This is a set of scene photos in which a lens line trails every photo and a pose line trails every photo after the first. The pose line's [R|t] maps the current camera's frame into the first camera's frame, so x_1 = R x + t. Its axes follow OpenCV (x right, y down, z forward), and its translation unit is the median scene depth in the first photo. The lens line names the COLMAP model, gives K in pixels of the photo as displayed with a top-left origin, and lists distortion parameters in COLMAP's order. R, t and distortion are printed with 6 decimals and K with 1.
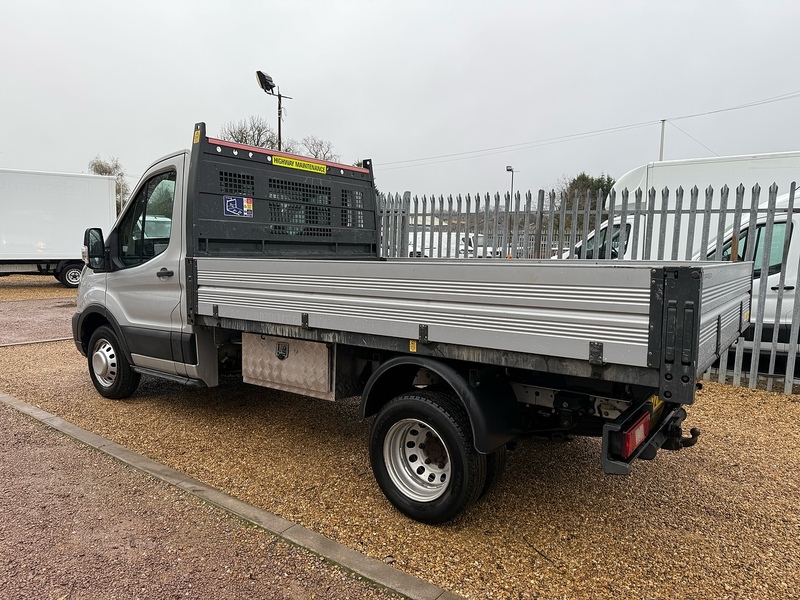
lens RADIAL K [[561.8, 0, 409.4], [0, 561.8, 309.5], [0, 0, 1]] dist [0.038979, -0.050385]
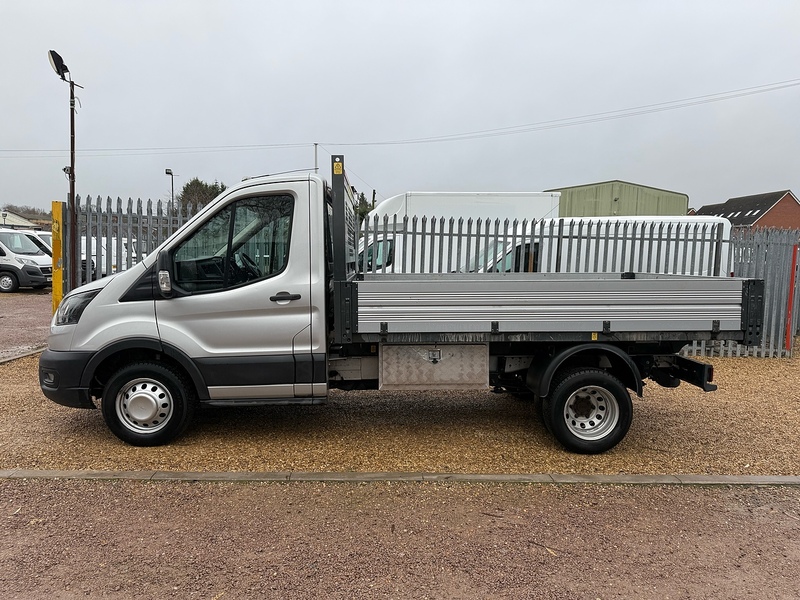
lens RADIAL K [[563.1, 0, 389.2], [0, 563.1, 305.2], [0, 0, 1]] dist [0.045800, -0.018413]
pose [[0.779068, -0.061472, 0.623919, -0.828231], [0.070121, 0.997481, 0.010719, -0.043403], [-0.623006, 0.035399, 0.781415, 0.095739]]
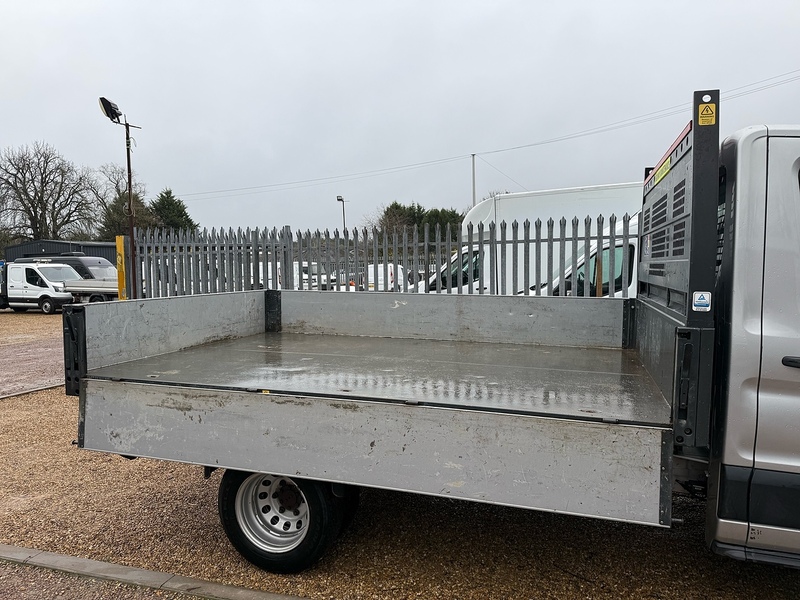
lens RADIAL K [[561.8, 0, 407.6], [0, 561.8, 304.1], [0, 0, 1]] dist [0.038979, -0.050385]
pose [[0.946468, -0.067502, 0.315662, -0.171896], [0.084954, 0.995506, -0.041841, -0.027786], [-0.311419, 0.066418, 0.947949, 0.031909]]
